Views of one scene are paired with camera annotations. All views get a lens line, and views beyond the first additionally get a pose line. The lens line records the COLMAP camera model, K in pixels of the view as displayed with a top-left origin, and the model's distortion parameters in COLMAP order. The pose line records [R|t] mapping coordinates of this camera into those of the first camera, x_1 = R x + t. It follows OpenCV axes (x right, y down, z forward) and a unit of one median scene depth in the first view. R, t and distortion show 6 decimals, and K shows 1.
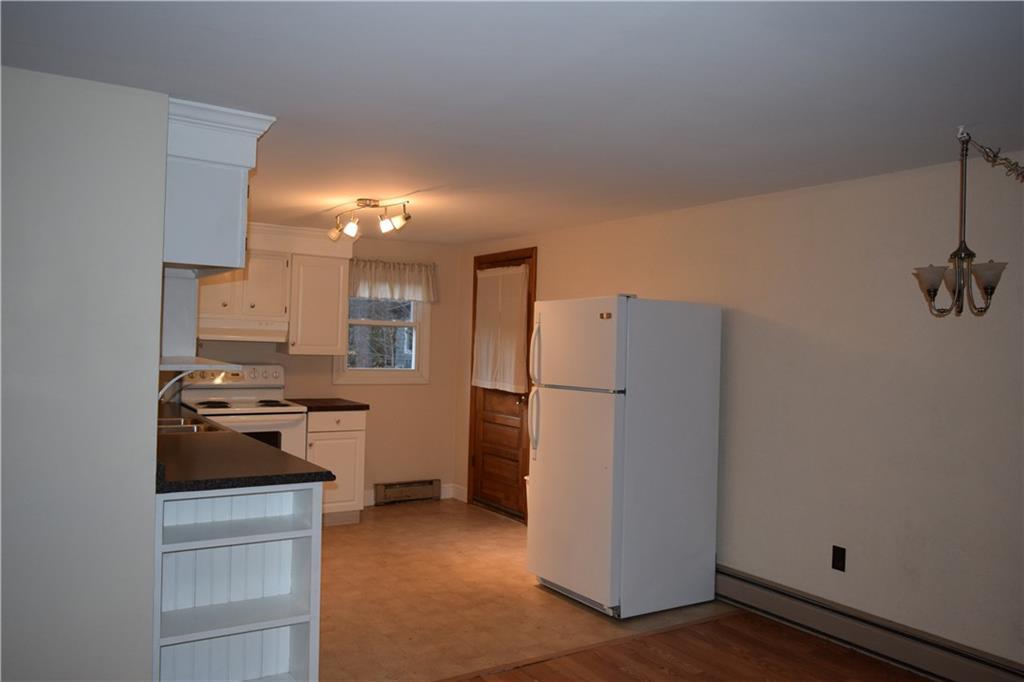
lens RADIAL K [[808.8, 0, 512.0], [0, 808.8, 341.0], [0, 0, 1]] dist [-0.000159, 0.002621]
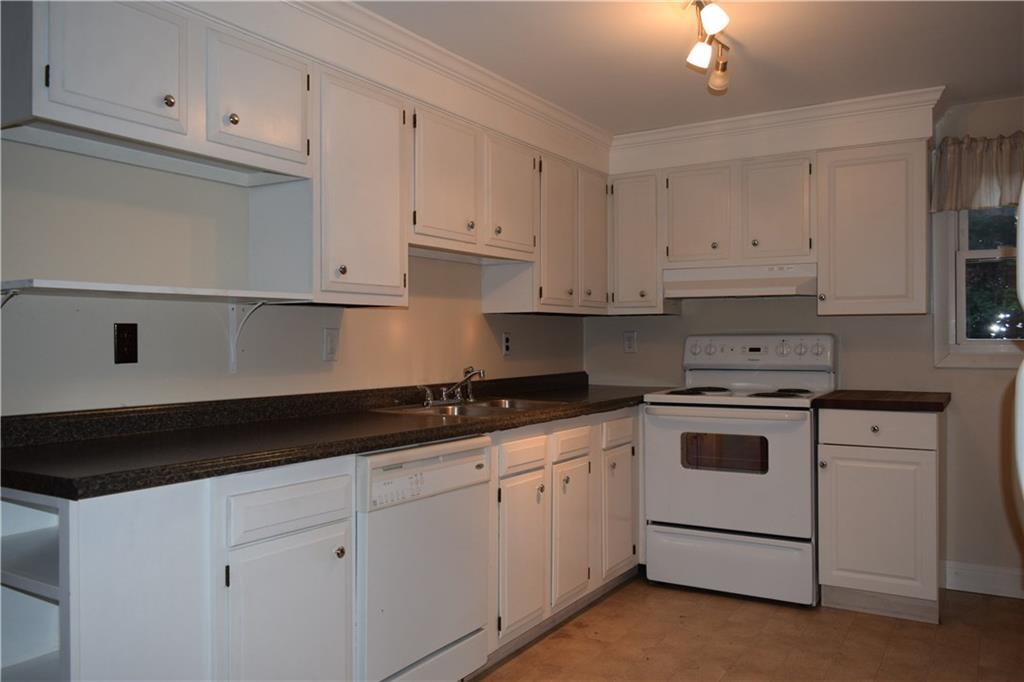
lens RADIAL K [[808.8, 0, 512.0], [0, 808.8, 341.0], [0, 0, 1]] dist [-0.000159, 0.002621]
pose [[0.440931, -0.028364, -0.897093, 0.161052], [0.016685, 0.999587, -0.023403, 0.043478], [0.897386, -0.004649, 0.441222, 0.484205]]
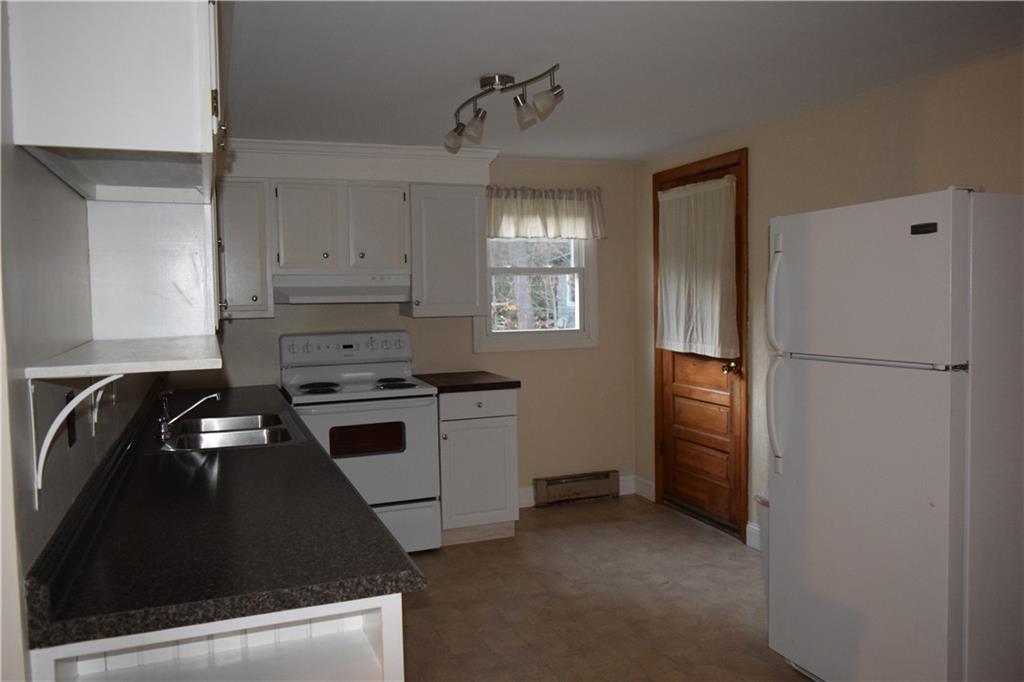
lens RADIAL K [[808.8, 0, 512.0], [0, 808.8, 341.0], [0, 0, 1]] dist [-0.000159, 0.002621]
pose [[0.978984, -0.034376, -0.201021, -0.031505], [0.046550, 0.997337, 0.056151, 0.000417], [0.198555, -0.064329, 0.977976, 0.257937]]
